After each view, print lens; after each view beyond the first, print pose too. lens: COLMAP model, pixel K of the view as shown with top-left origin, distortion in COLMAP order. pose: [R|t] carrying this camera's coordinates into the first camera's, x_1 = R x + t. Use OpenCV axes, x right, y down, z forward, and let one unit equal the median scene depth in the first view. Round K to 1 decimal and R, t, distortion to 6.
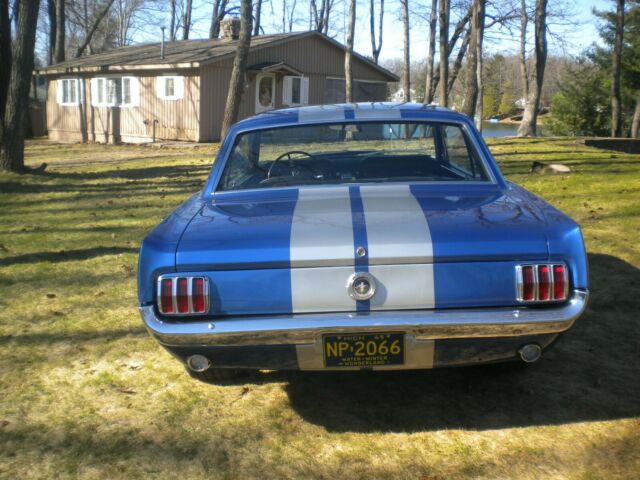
lens RADIAL K [[675.9, 0, 320.0], [0, 675.9, 240.0], [0, 0, 1]] dist [-0.058718, -0.245400]
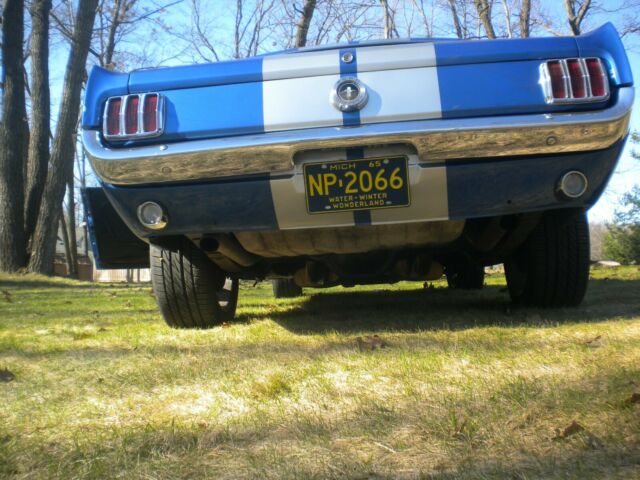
lens RADIAL K [[675.9, 0, 320.0], [0, 675.9, 240.0], [0, 0, 1]] dist [-0.058718, -0.245400]
pose [[0.997002, -0.025251, -0.073138, 0.081351], [0.004881, 0.963893, -0.266247, 0.448006], [0.077221, 0.265092, 0.961126, 0.267753]]
